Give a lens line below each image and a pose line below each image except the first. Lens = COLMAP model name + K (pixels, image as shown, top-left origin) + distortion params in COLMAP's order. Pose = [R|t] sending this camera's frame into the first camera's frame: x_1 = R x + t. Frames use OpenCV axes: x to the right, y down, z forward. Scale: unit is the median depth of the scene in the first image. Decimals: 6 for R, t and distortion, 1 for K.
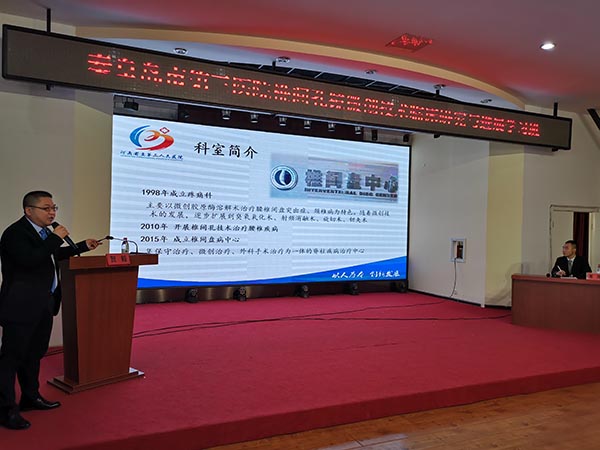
lens RADIAL K [[476.5, 0, 303.9], [0, 476.5, 223.4], [0, 0, 1]] dist [0.045423, -0.012197]
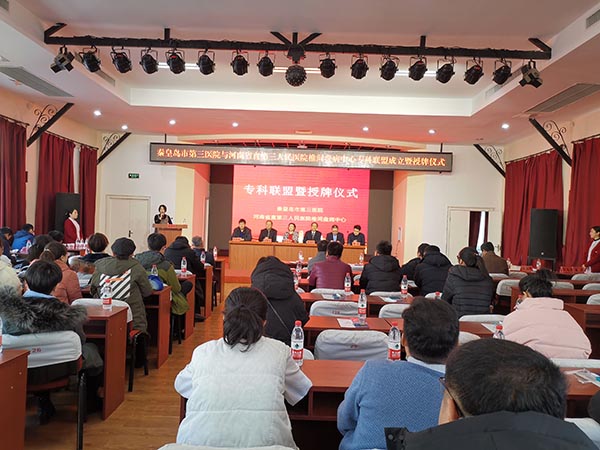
lens RADIAL K [[476.5, 0, 299.7], [0, 476.5, 229.5], [0, 0, 1]] dist [0.045423, -0.012197]
pose [[0.904665, 0.020346, -0.425637, 1.078975], [-0.014245, 0.999745, 0.017511, 0.023799], [0.425885, -0.009779, 0.904724, -0.905608]]
